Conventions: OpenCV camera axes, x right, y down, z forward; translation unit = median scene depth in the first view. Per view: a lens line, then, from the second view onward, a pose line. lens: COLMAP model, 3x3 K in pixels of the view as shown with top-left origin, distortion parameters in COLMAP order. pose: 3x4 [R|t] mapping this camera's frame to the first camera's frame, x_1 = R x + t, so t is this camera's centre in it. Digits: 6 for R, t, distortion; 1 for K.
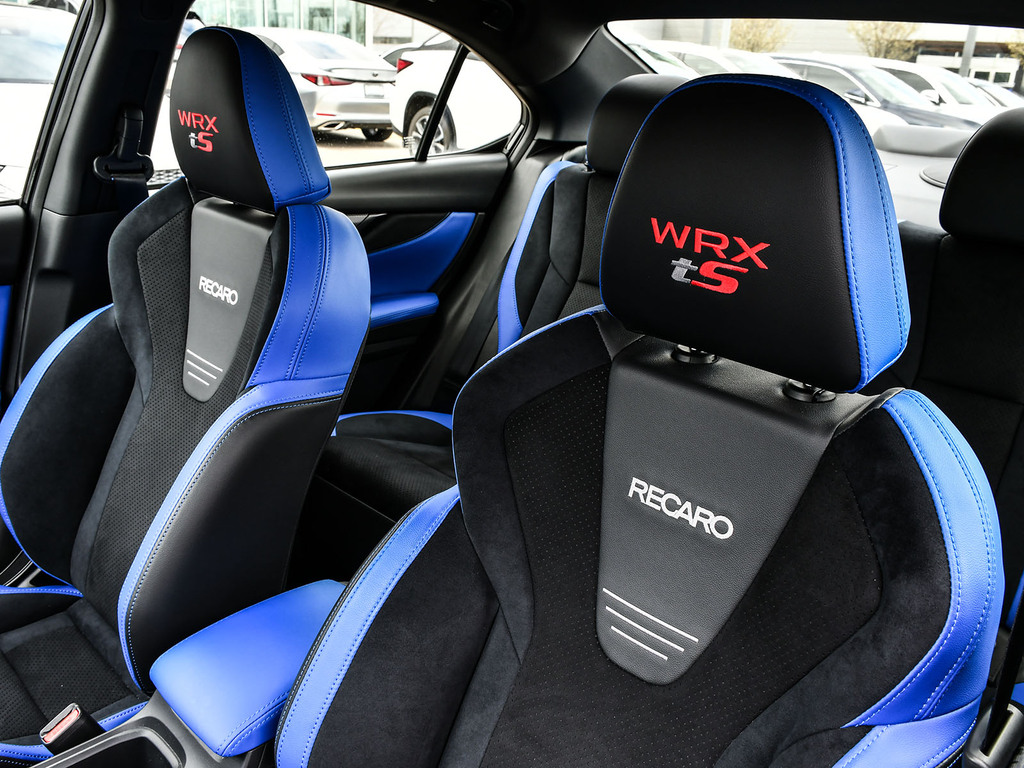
lens RADIAL K [[878.8, 0, 512.0], [0, 878.8, 384.0], [0, 0, 1]] dist [-0.022236, 0.008026]
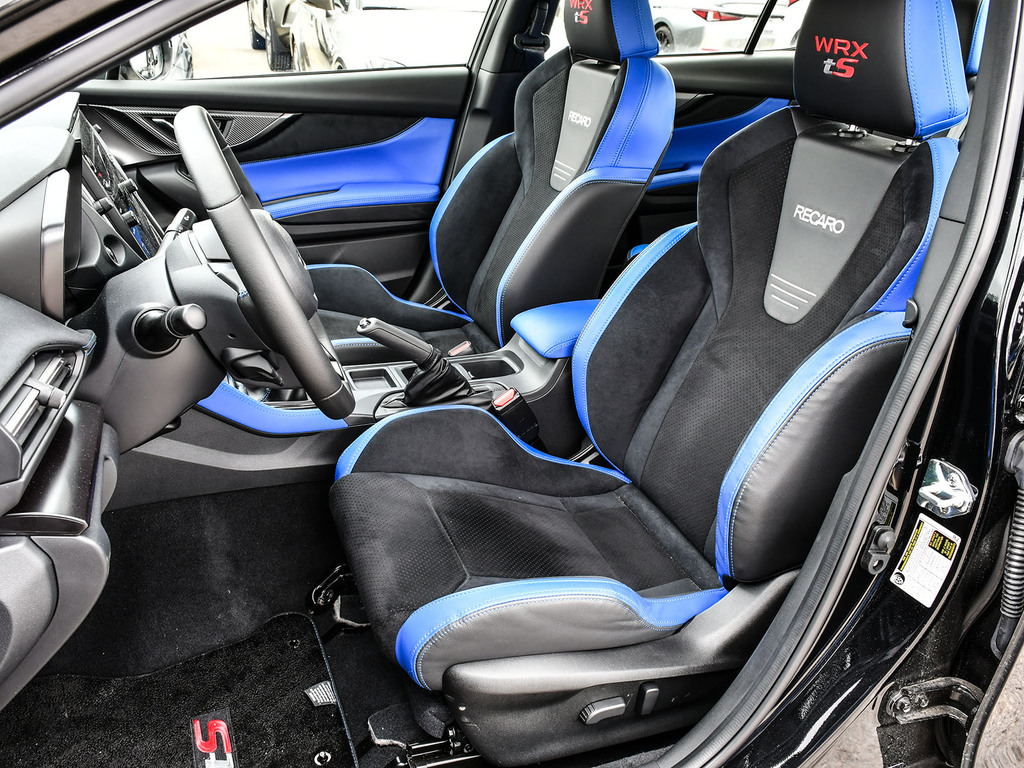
lens RADIAL K [[878.8, 0, 512.0], [0, 878.8, 384.0], [0, 0, 1]] dist [-0.022236, 0.008026]
pose [[0.914362, 0.150677, -0.375816, 0.224712], [-0.128022, 0.988148, 0.084704, 0.261456], [0.384125, -0.029337, 0.922815, -0.526207]]
